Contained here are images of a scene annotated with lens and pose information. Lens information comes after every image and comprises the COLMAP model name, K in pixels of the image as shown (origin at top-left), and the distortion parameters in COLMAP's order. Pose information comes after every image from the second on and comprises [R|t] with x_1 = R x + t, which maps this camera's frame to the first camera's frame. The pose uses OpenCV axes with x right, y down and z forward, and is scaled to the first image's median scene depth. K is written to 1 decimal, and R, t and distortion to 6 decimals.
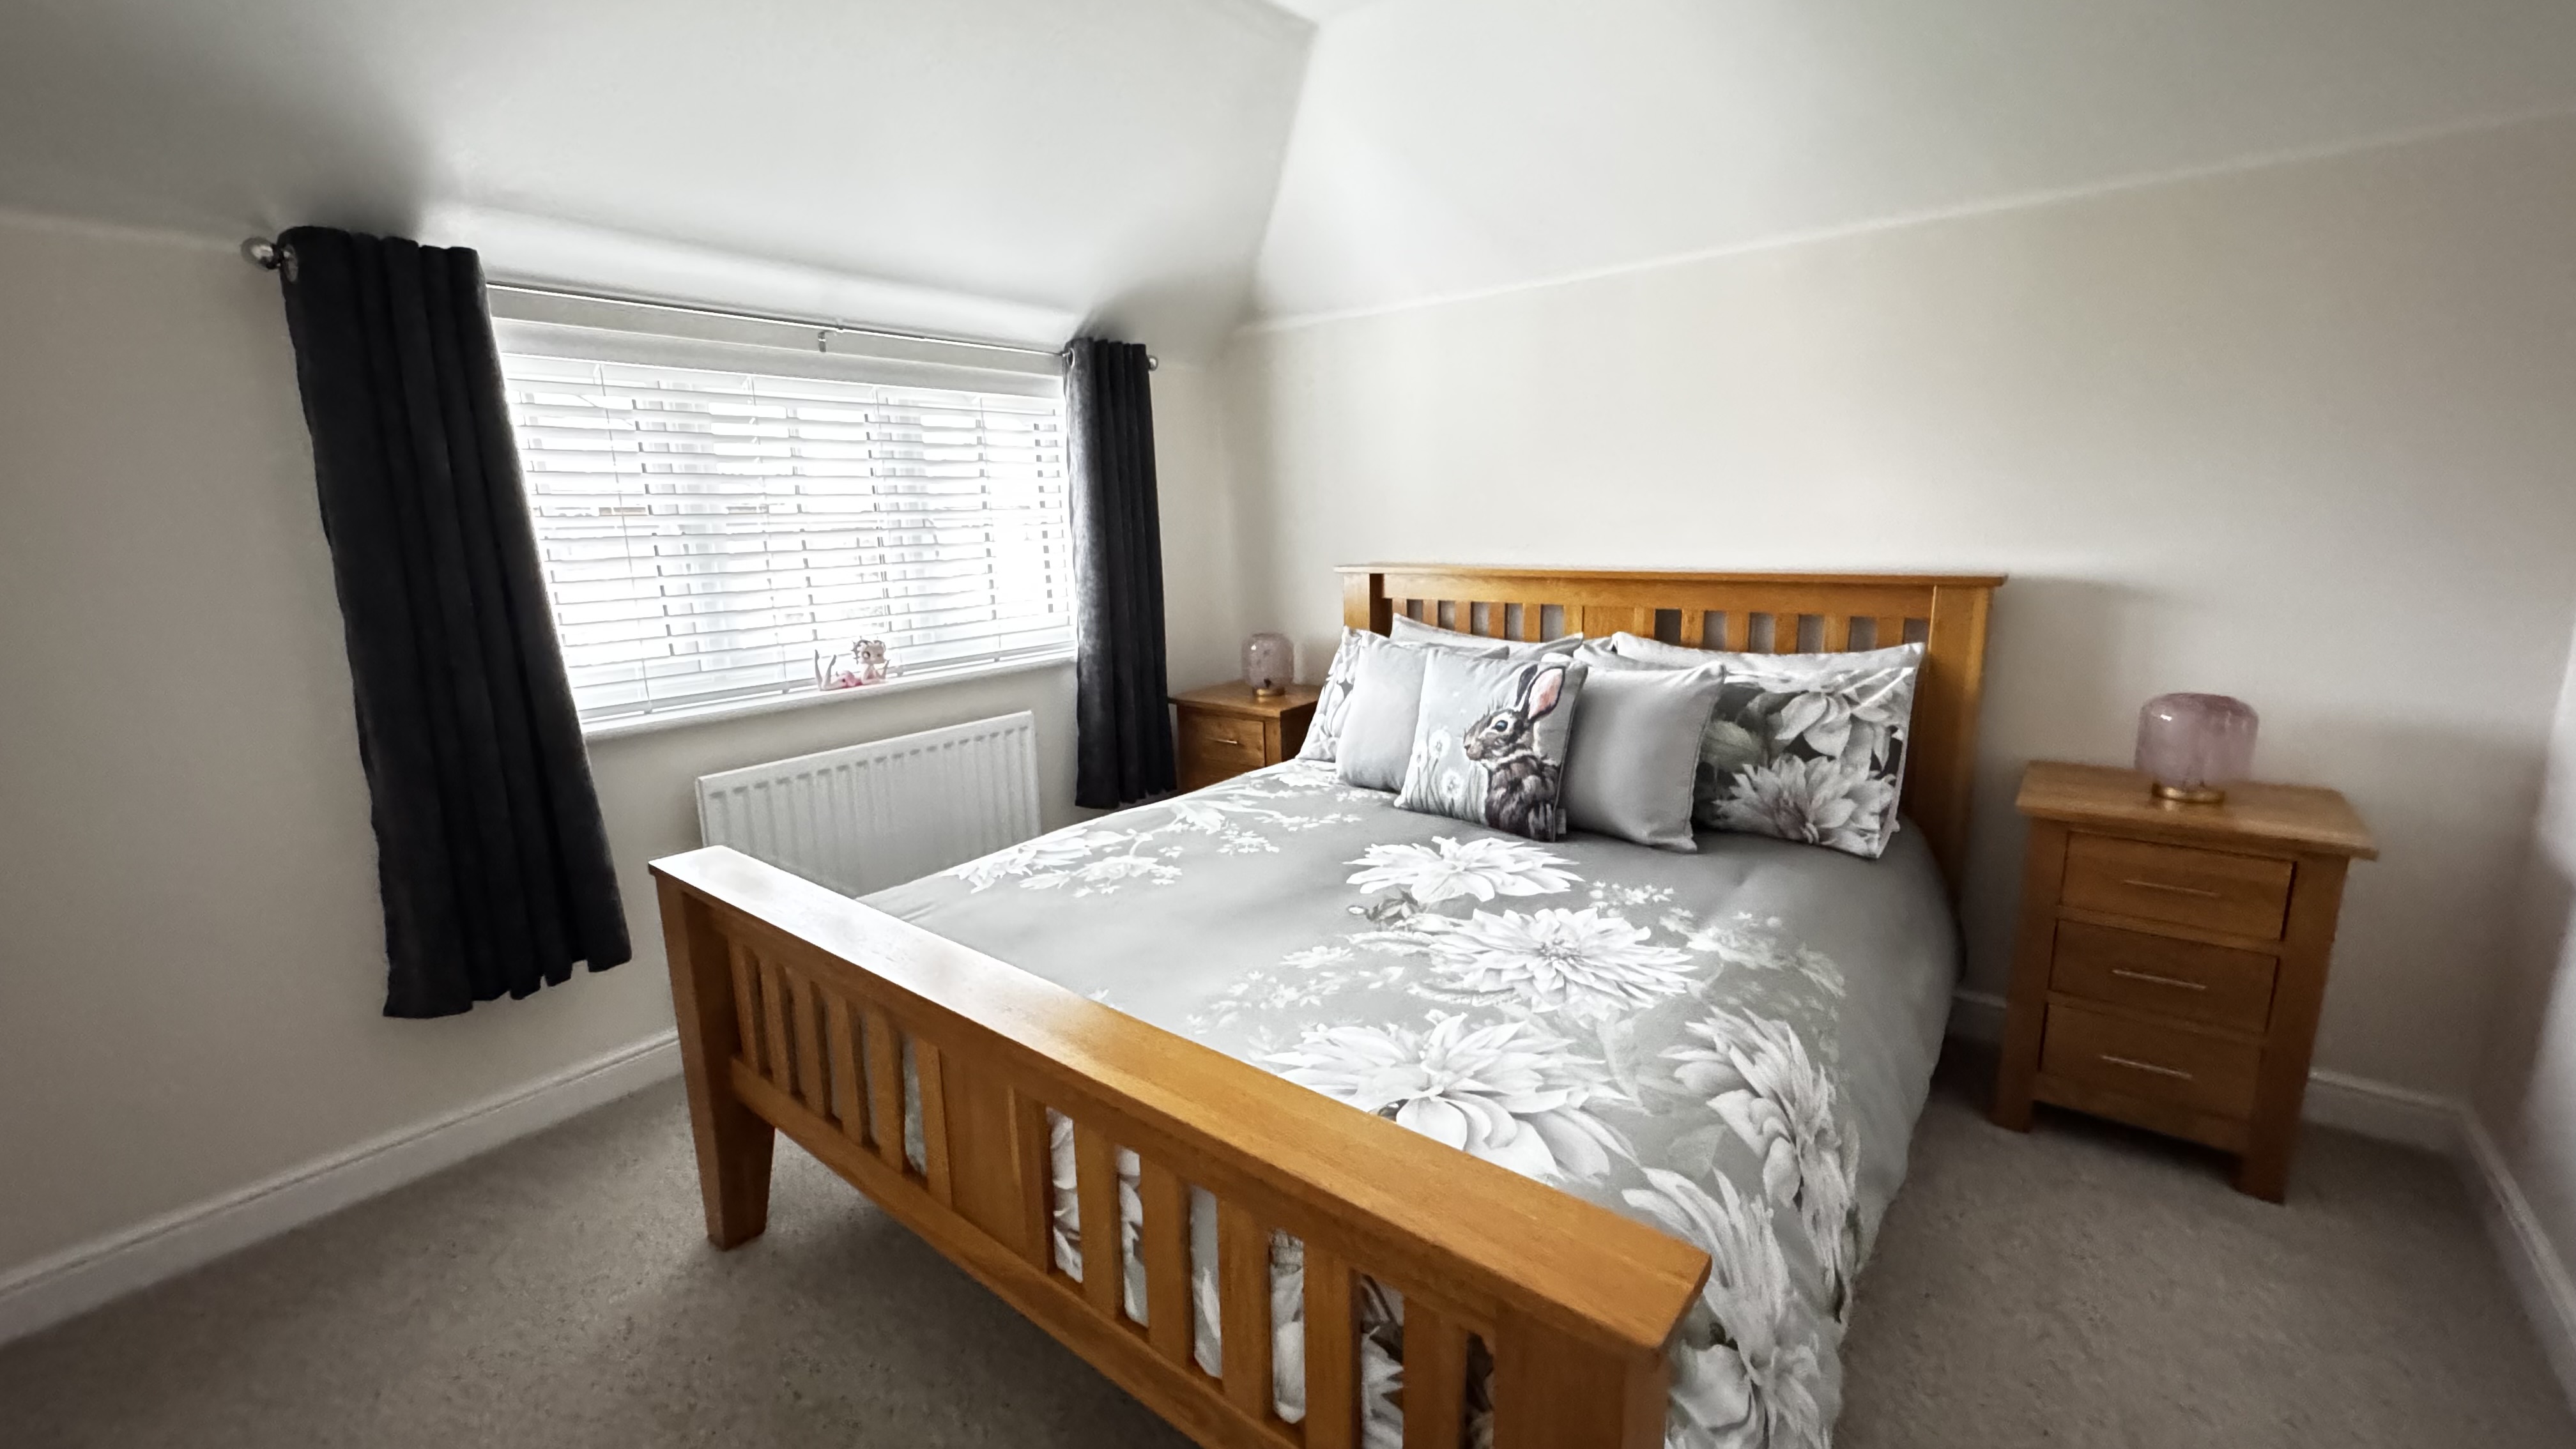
lens RADIAL K [[1028.3, 0, 1284.5], [0, 1028.3, 716.3], [0, 0, 1]] dist [-0.002117, 0.000133]
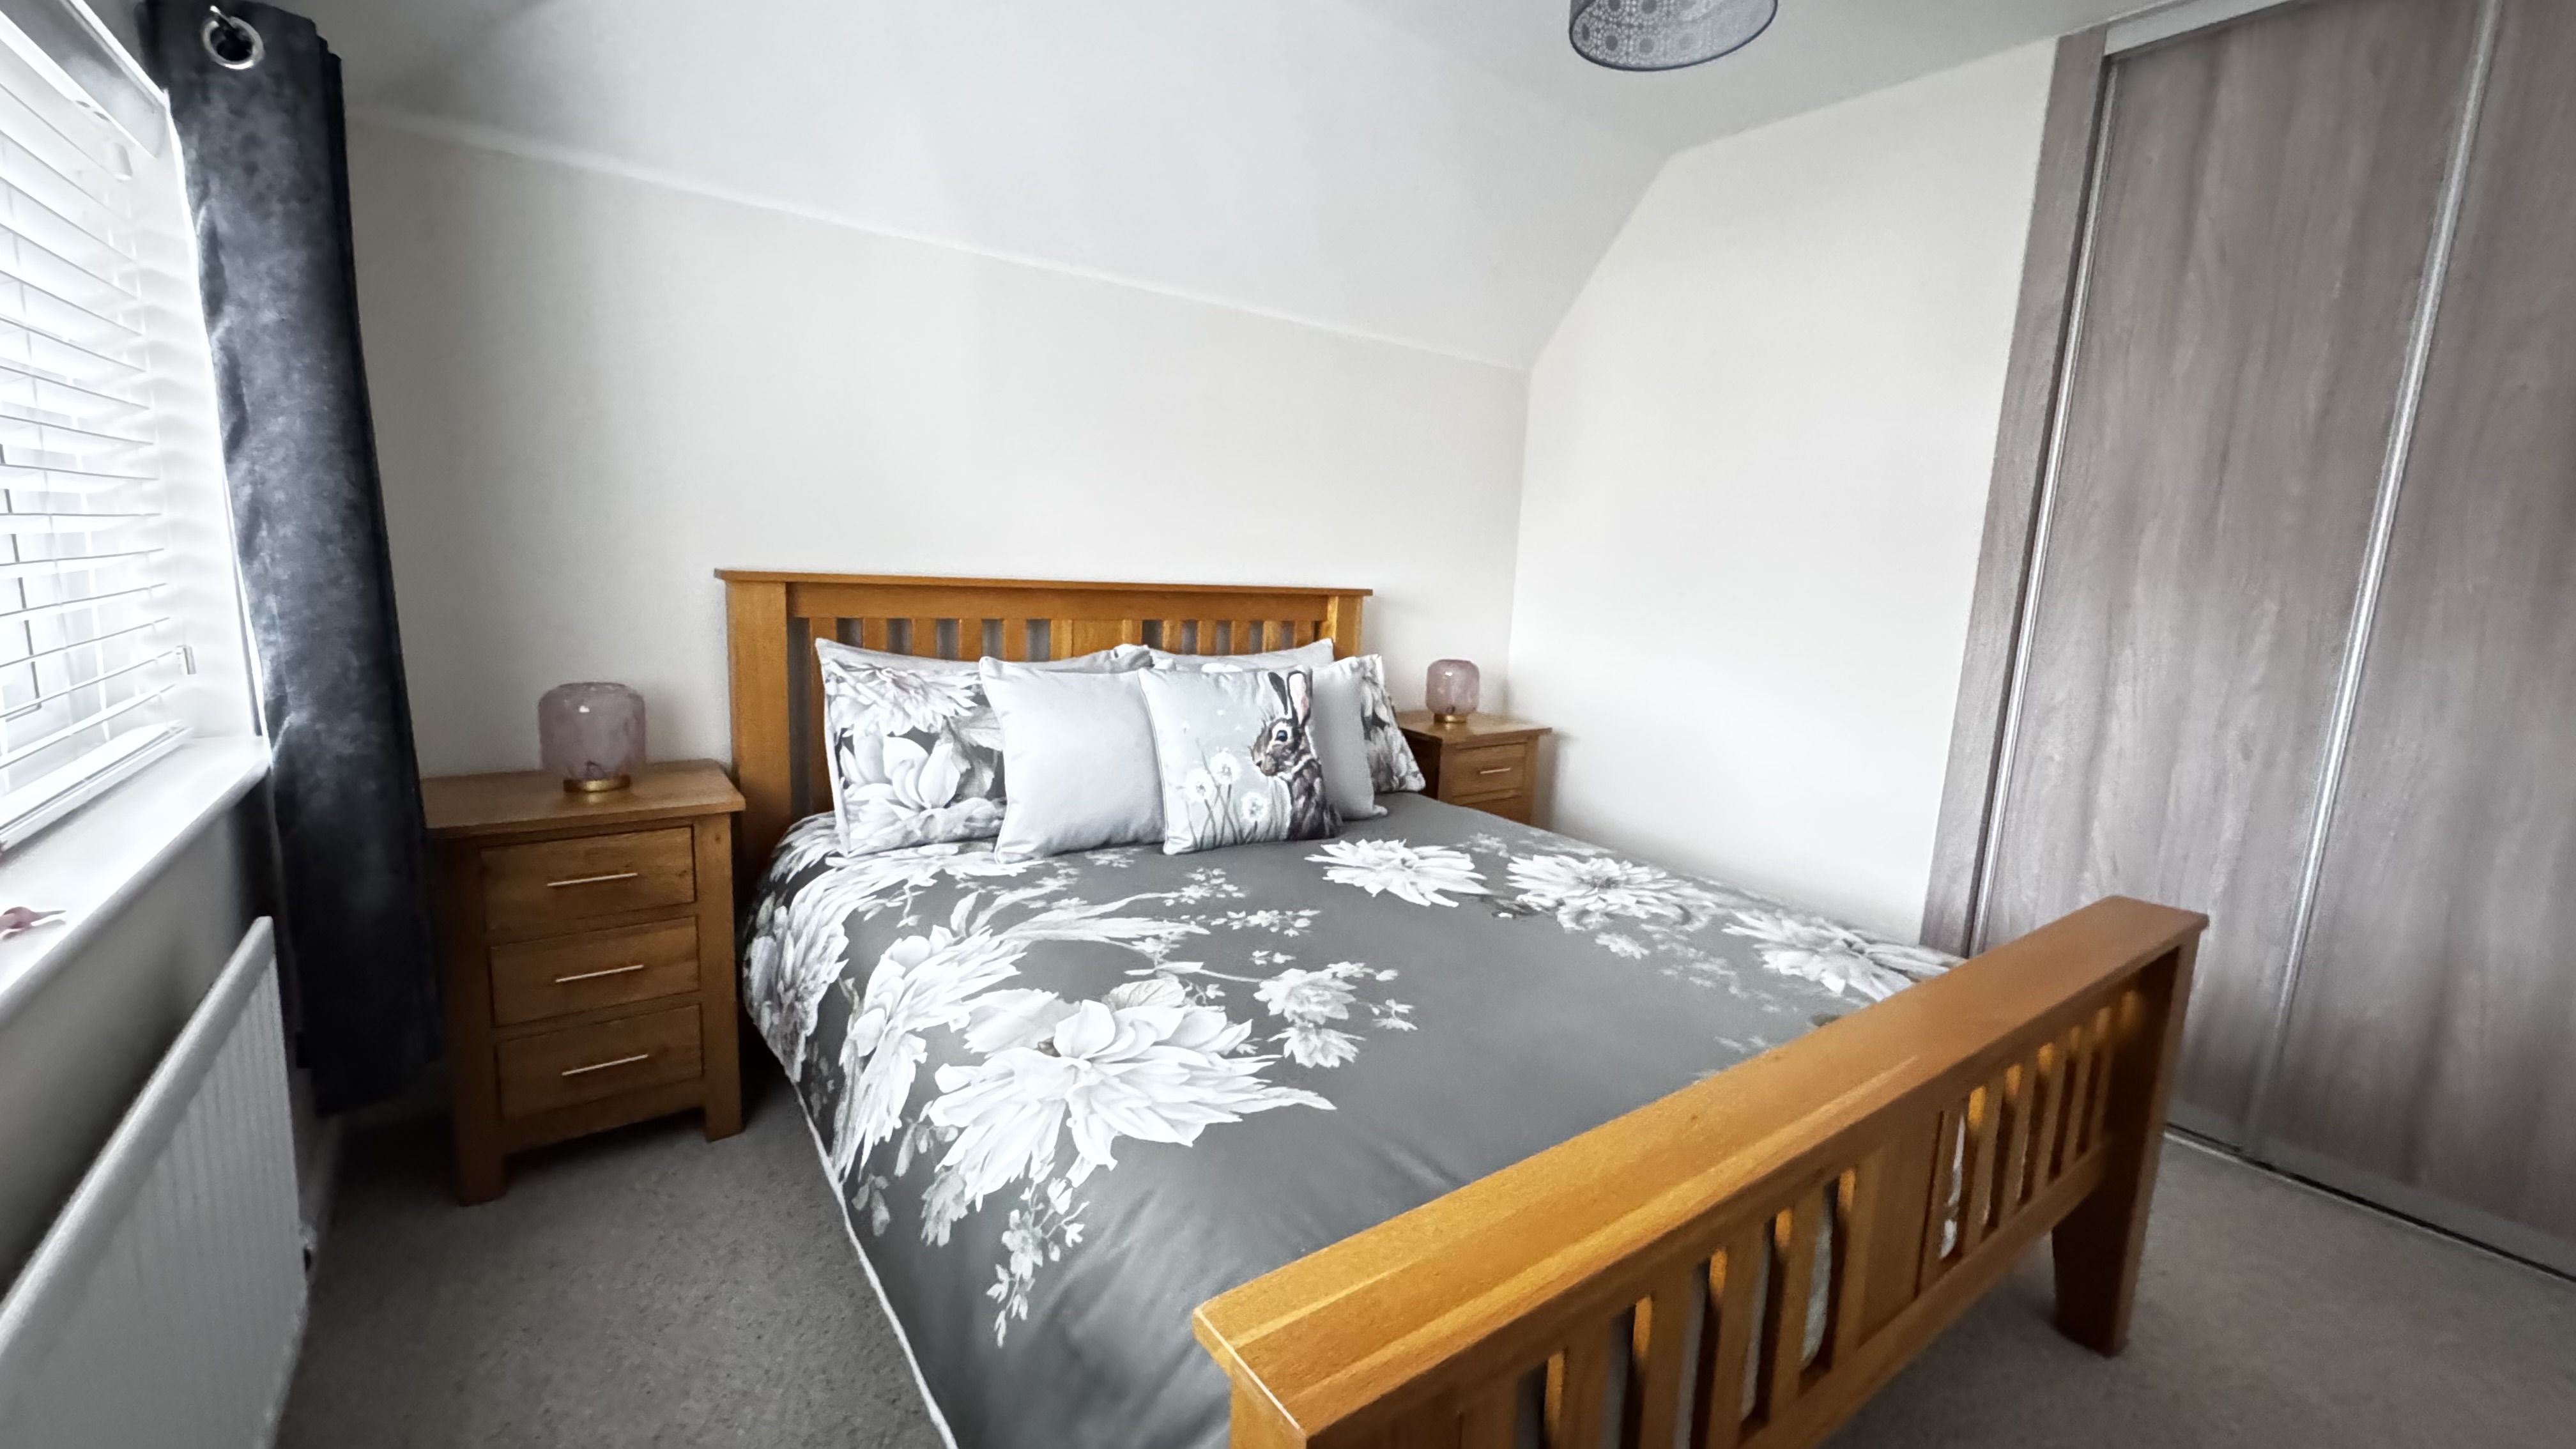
lens RADIAL K [[1028.3, 0, 1297.2], [0, 1028.3, 724.7], [0, 0, 1]] dist [-0.002117, 0.000133]
pose [[0.259255, -0.117870, 0.958589, -0.765748], [0.133322, 0.987391, 0.085354, -0.087757], [-0.956563, 0.105672, 0.271700, 0.758489]]
